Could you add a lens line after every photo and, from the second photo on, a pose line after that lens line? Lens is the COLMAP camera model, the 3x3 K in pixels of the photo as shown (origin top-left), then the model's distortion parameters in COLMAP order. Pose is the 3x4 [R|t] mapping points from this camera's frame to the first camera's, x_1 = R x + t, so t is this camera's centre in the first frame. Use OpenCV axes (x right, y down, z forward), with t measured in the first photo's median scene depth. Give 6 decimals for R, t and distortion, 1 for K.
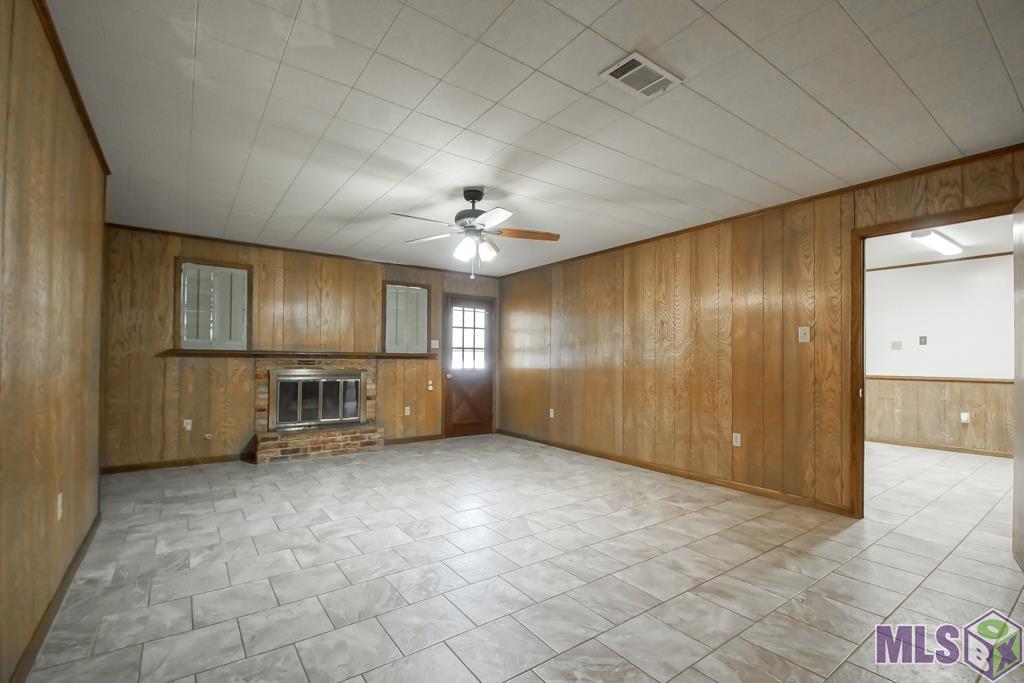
lens RADIAL K [[467.2, 0, 512.0], [0, 467.2, 347.7], [0, 0, 1]] dist [-0.001091, -0.001234]
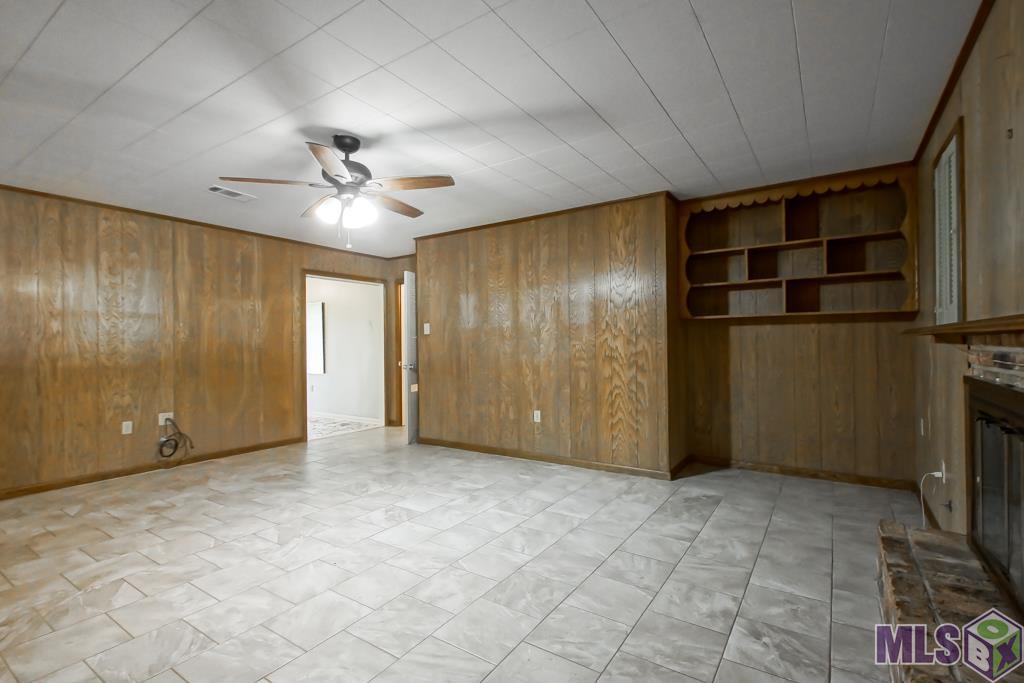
lens RADIAL K [[467.2, 0, 513.7], [0, 467.2, 346.1], [0, 0, 1]] dist [-0.001091, -0.001234]
pose [[-0.935692, 0.003957, -0.352795, -0.077183], [0.012536, 0.999679, -0.022034, 0.044518], [0.352595, -0.025040, -0.935441, 2.103947]]
